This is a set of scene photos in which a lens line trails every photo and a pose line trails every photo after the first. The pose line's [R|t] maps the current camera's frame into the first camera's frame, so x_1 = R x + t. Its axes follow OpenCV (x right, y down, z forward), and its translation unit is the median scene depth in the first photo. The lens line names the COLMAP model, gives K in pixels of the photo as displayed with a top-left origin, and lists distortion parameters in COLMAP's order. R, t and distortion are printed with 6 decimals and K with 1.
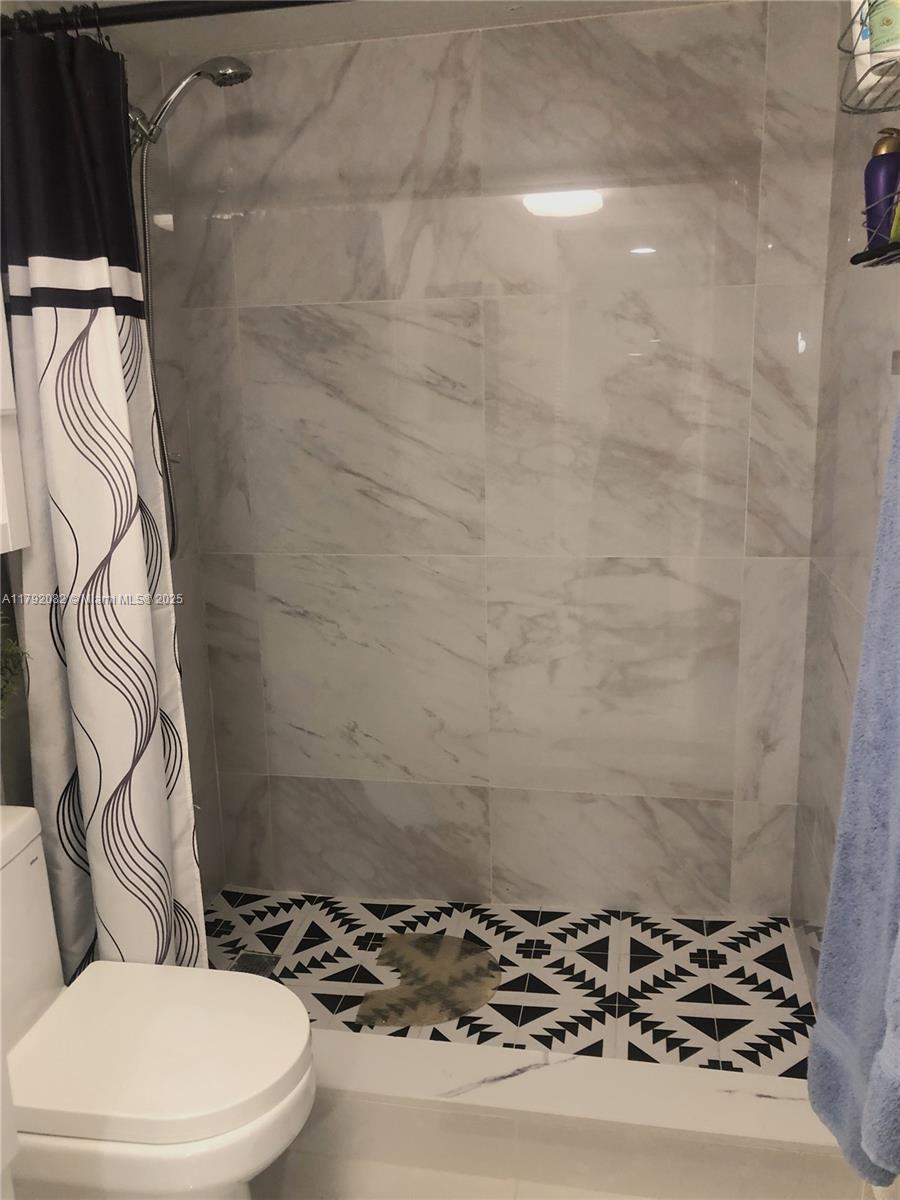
lens RADIAL K [[1008.9, 0, 453.5], [0, 1008.9, 600.6], [0, 0, 1]] dist [0.038839, -0.009313]
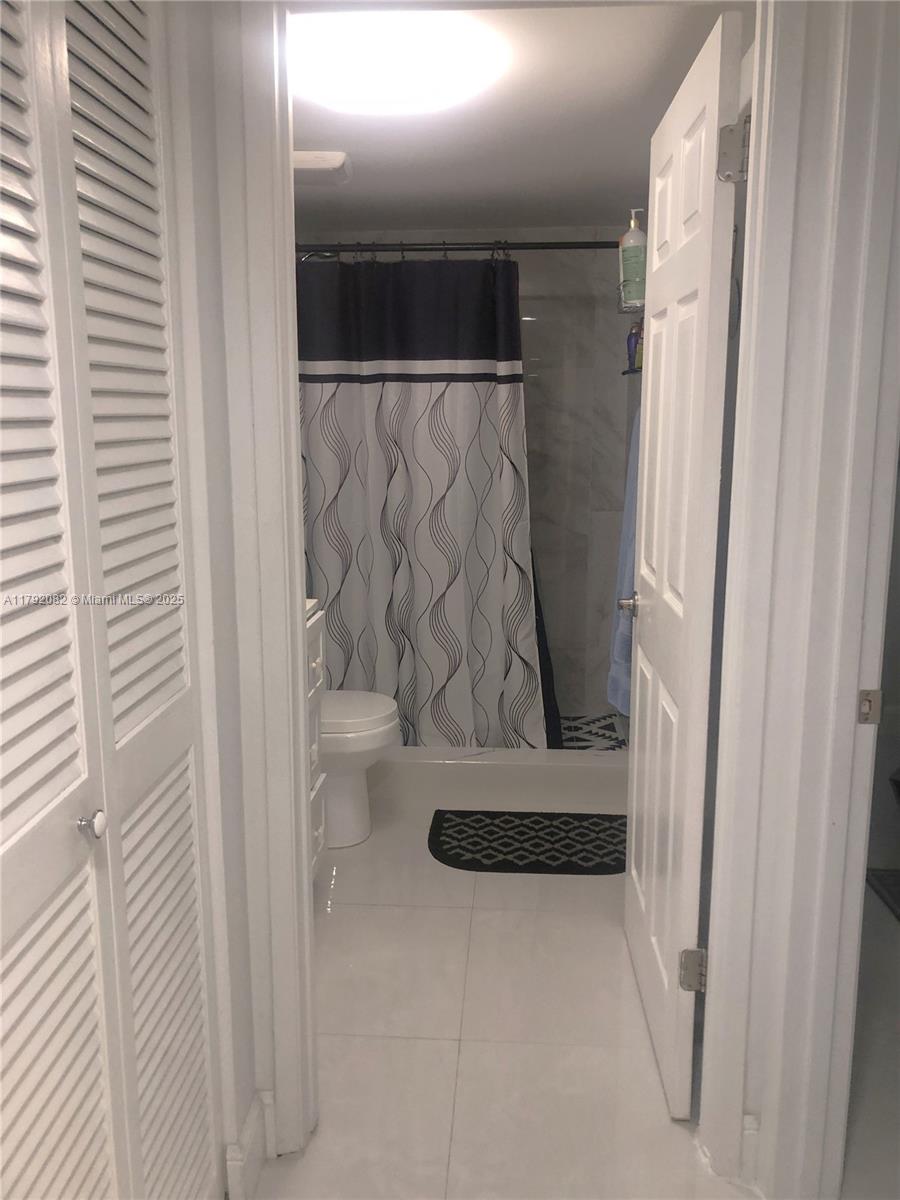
lens RADIAL K [[1008.9, 0, 448.0], [0, 1008.9, 597.8], [0, 0, 1]] dist [0.038839, -0.009313]
pose [[0.992875, -0.005568, 0.119030, -0.196425], [0.008674, 0.999635, -0.025589, 0.162655], [-0.118845, 0.026440, 0.992561, -0.818719]]
